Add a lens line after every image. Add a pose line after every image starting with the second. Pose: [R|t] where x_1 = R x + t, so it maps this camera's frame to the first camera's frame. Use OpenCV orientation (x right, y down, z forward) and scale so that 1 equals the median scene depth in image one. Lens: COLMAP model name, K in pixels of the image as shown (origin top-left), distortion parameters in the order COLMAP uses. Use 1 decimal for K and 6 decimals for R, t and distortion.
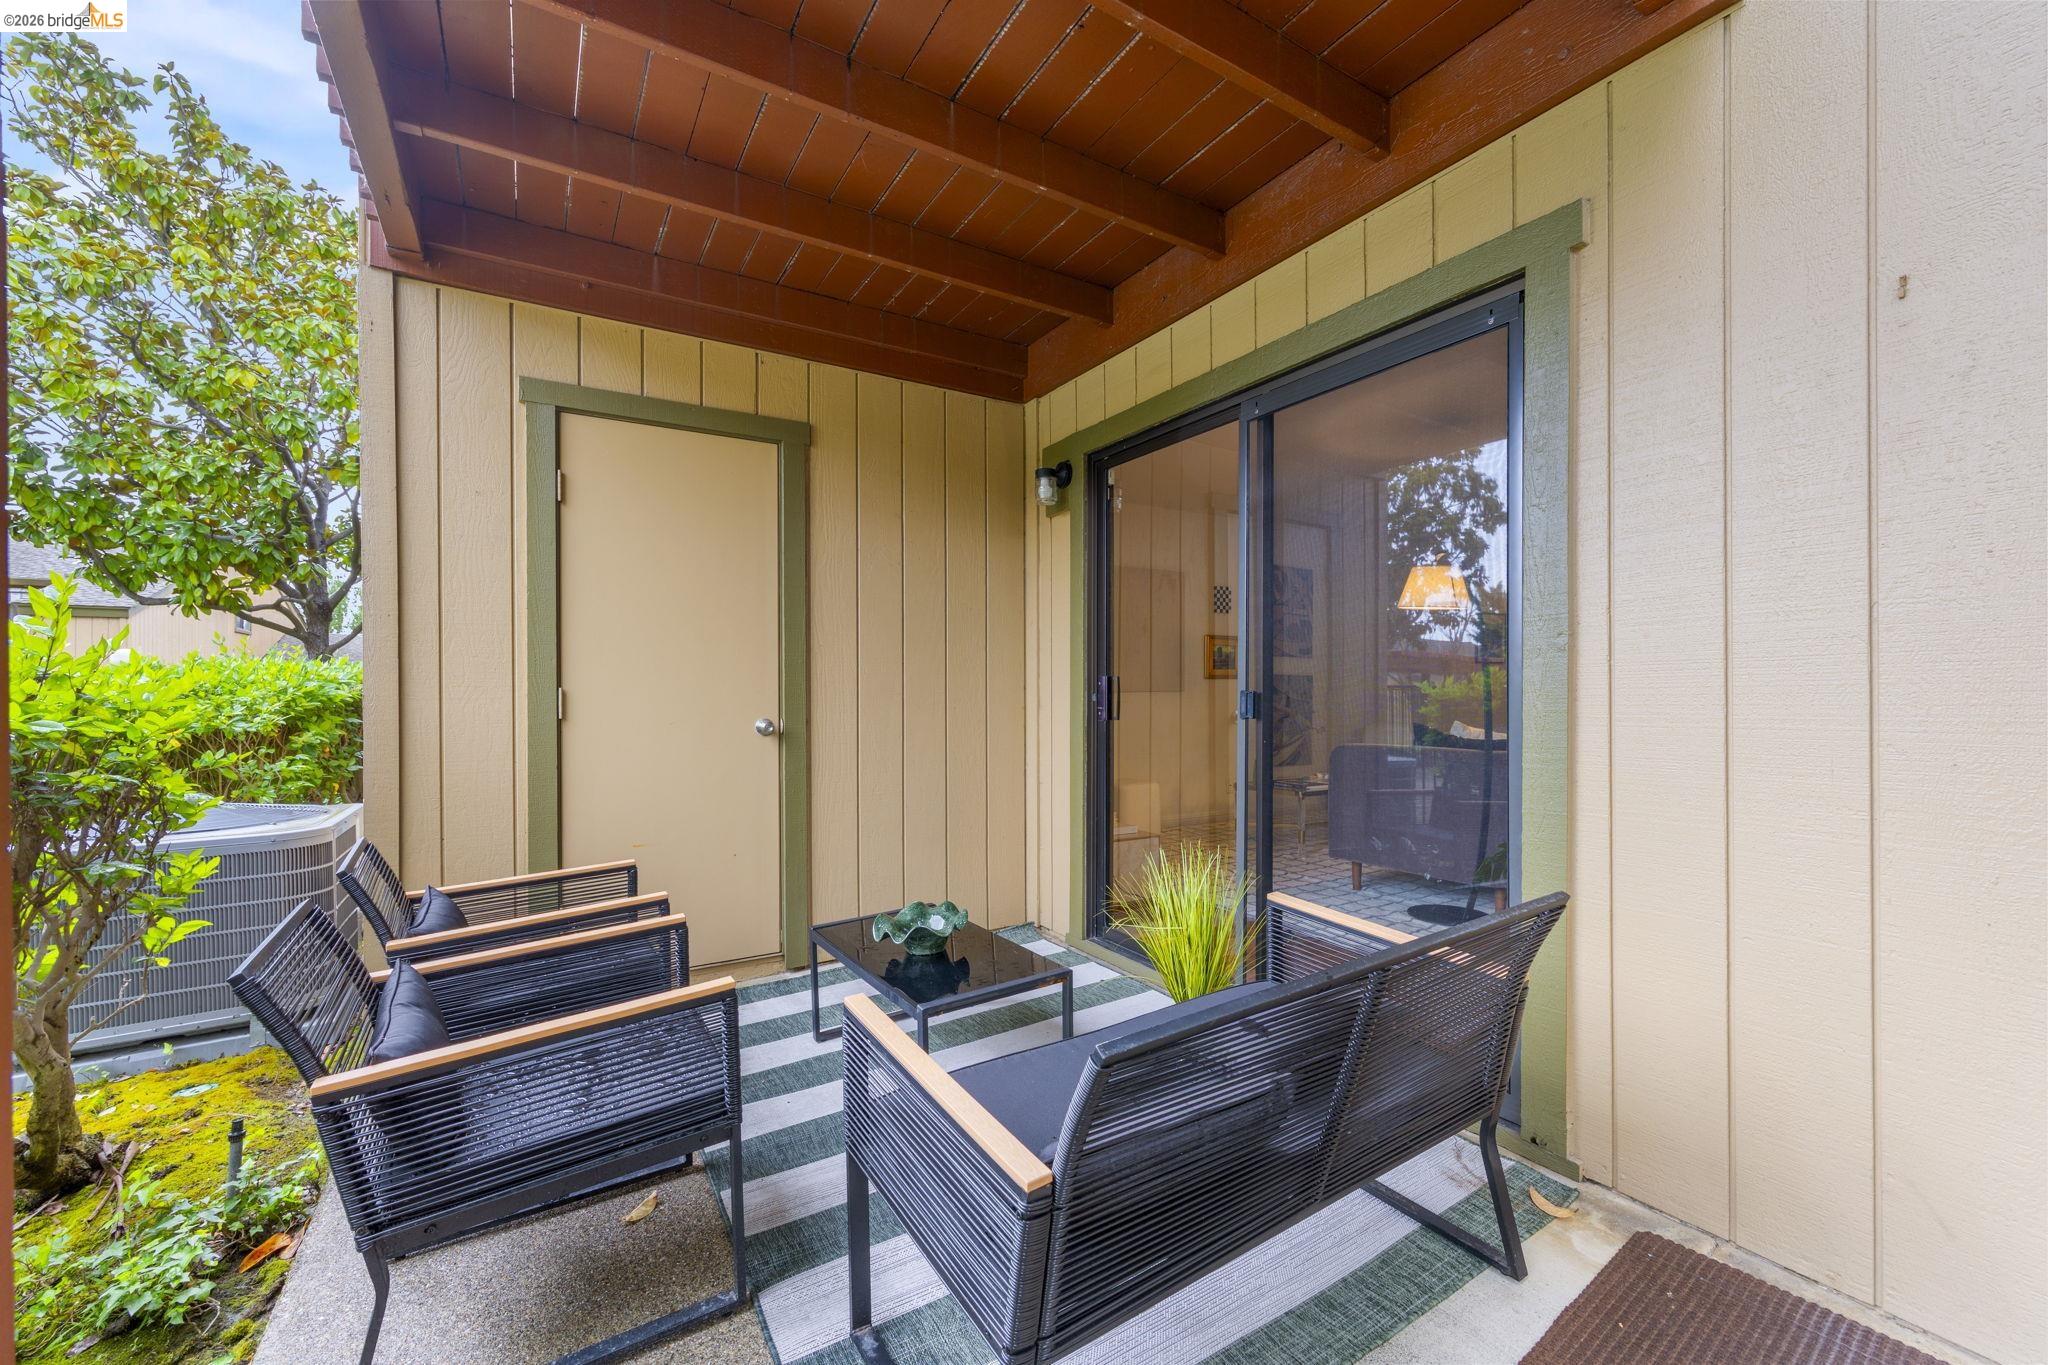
lens RADIAL K [[826.4, 0, 1023.7], [0, 826.4, 687.1], [0, 0, 1]] dist [0.000039, 0.000388]
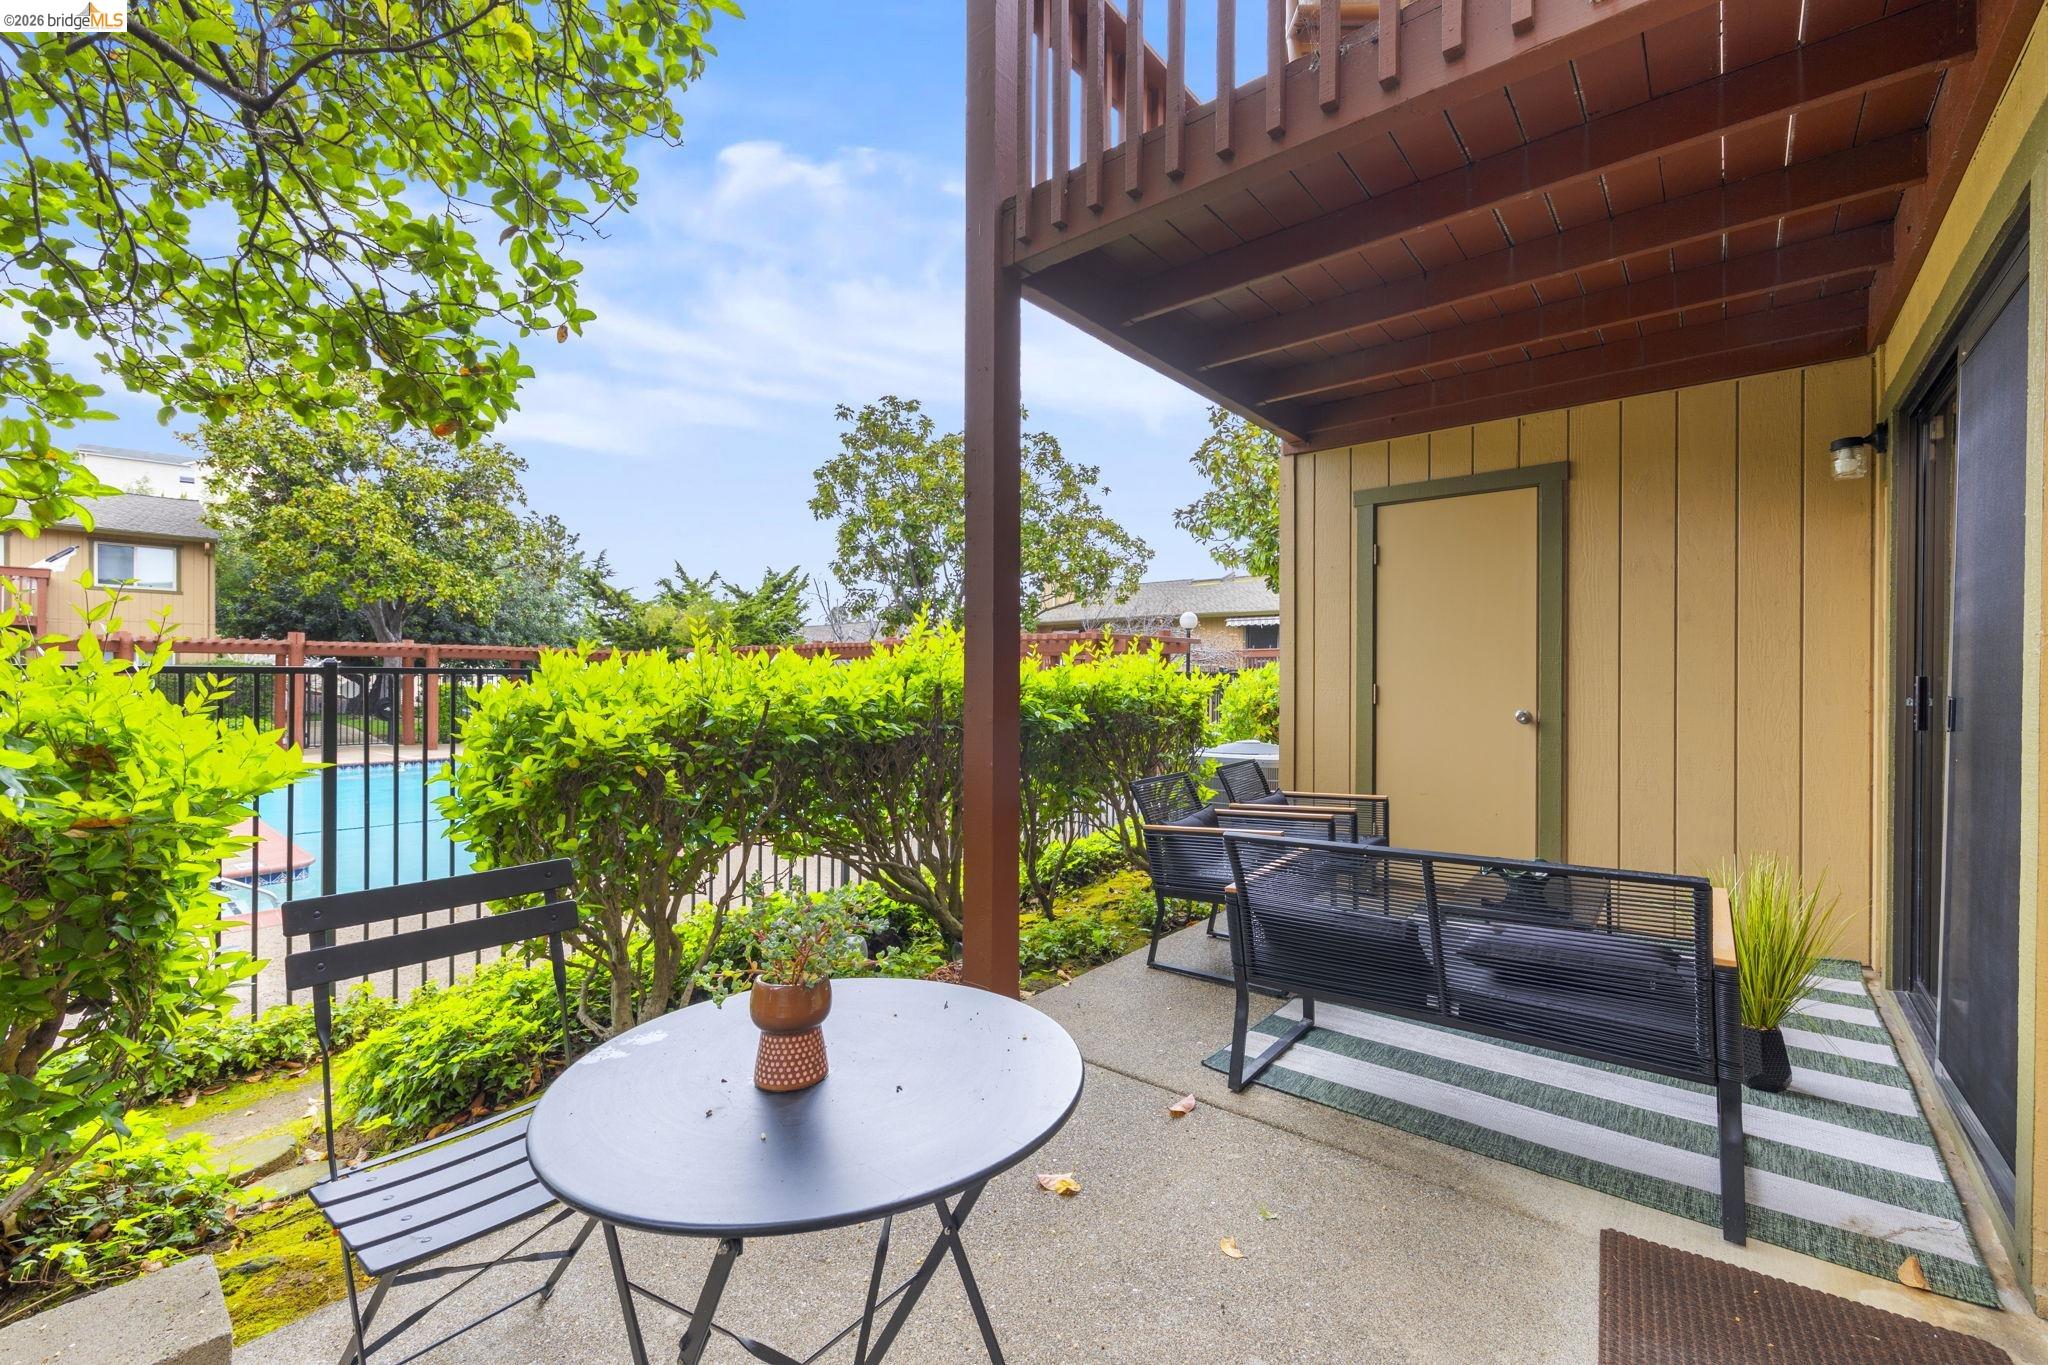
lens RADIAL K [[826.4, 0, 1023.7], [0, 826.4, 687.1], [0, 0, 1]] dist [0.000039, 0.000388]
pose [[0.318196, 0.013993, -0.947922, 0.621745], [-0.001650, 0.999898, 0.014206, -0.013903], [0.948023, -0.002956, 0.318187, -0.107885]]
